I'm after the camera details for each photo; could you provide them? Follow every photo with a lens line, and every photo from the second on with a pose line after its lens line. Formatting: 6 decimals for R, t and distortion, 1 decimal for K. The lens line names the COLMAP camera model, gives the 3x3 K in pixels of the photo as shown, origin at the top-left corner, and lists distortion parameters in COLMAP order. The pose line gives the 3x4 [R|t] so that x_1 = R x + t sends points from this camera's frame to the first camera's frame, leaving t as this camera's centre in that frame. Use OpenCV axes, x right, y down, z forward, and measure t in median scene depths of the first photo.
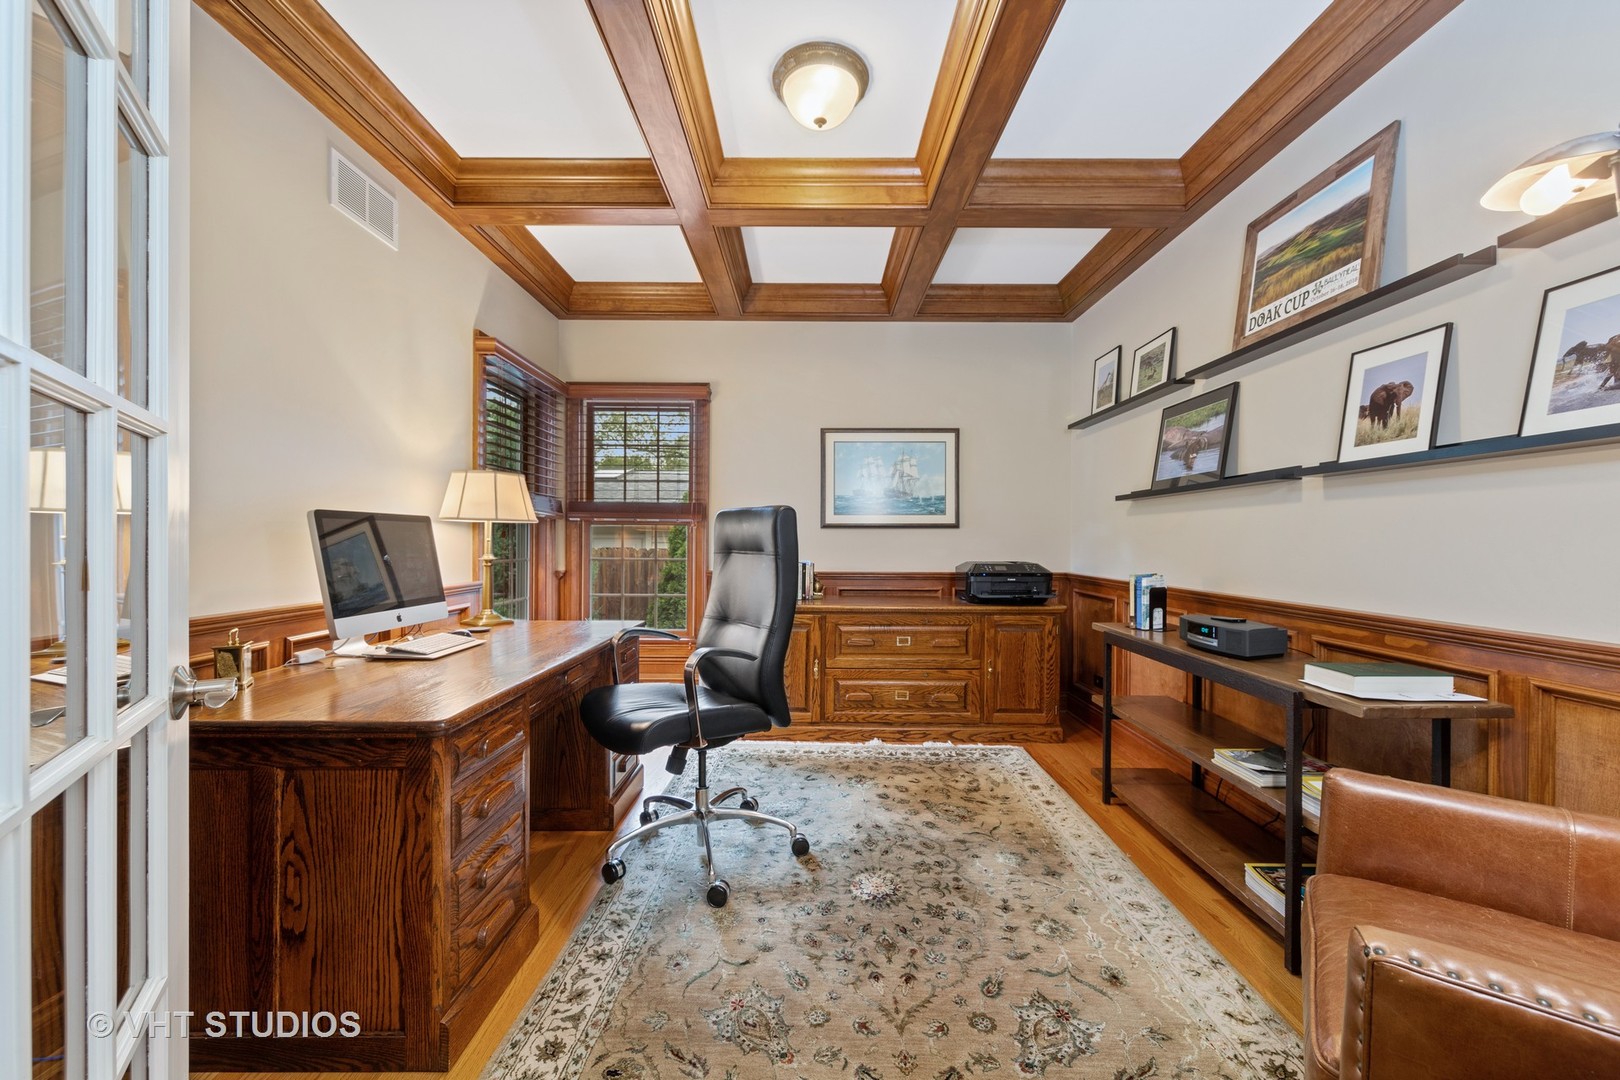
lens RADIAL K [[629.9, 0, 808.8], [0, 629.9, 540.5], [0, 0, 1]] dist [-0.001084, 0.000054]
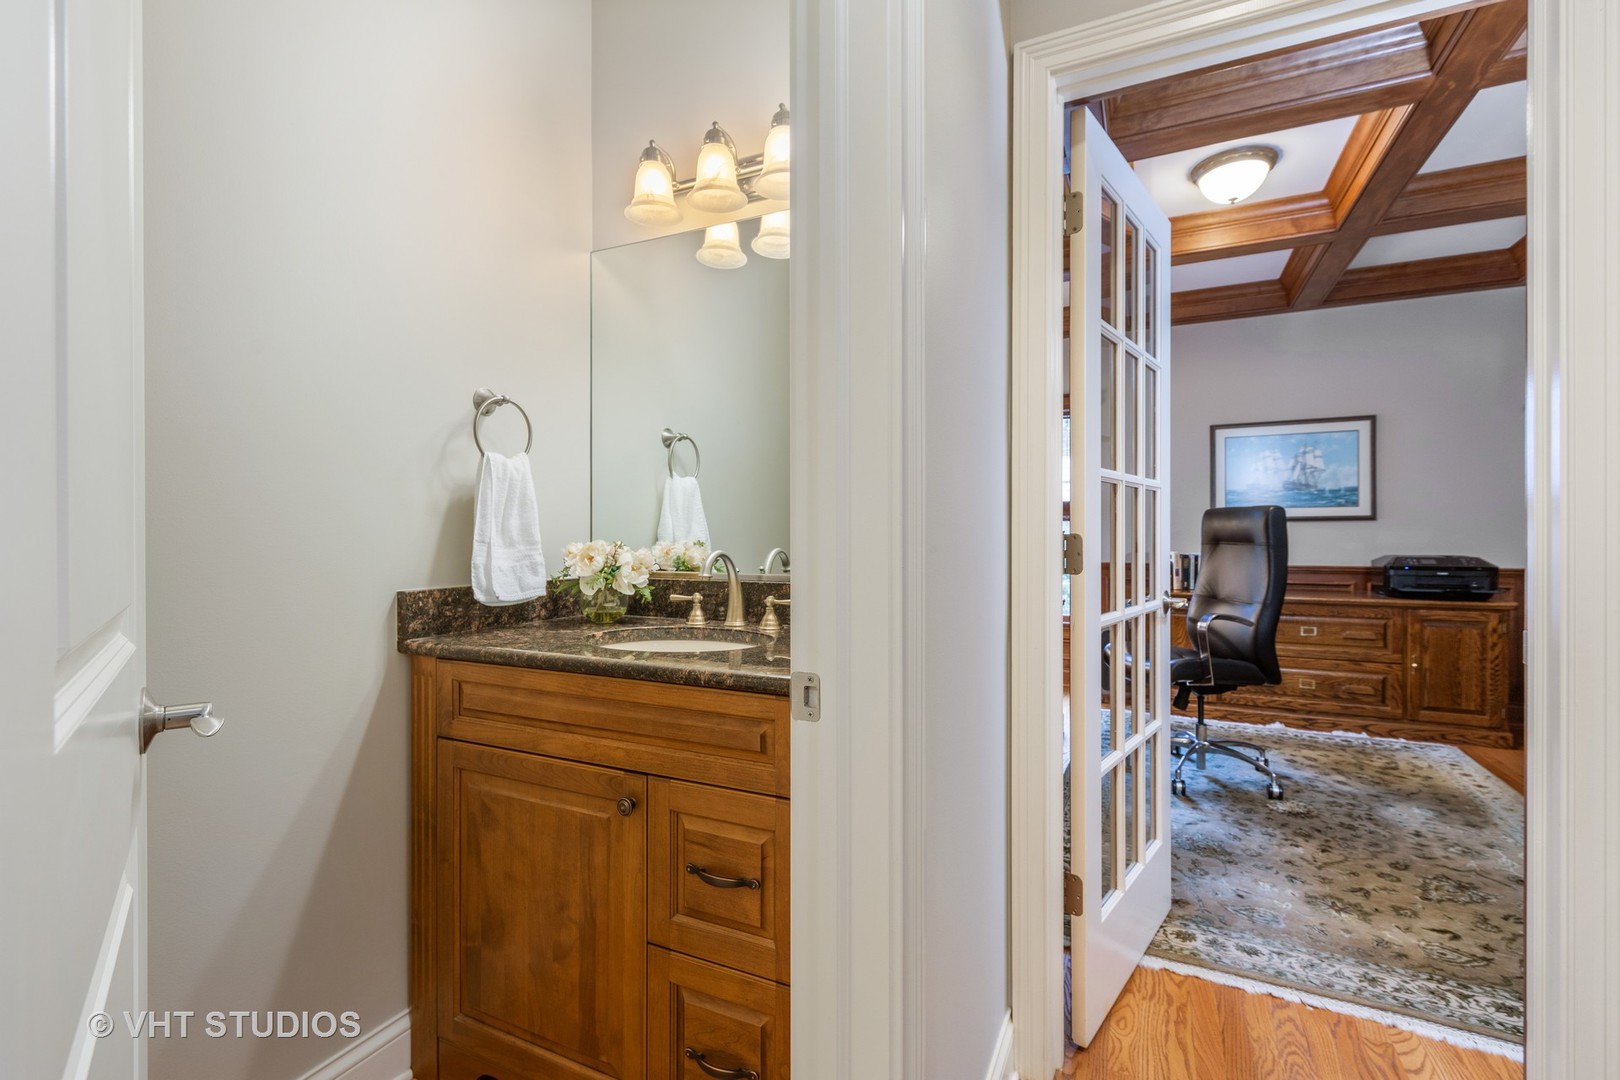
lens RADIAL K [[729.4, 0, 812.3], [0, 729.4, 534.6], [0, 0, 1]] dist [0.002578, -0.000515]
pose [[0.907832, -0.004345, -0.419311, -0.084719], [0.004160, 0.999990, -0.001355, 0.000066], [0.419313, -0.000515, 0.907842, -0.421679]]
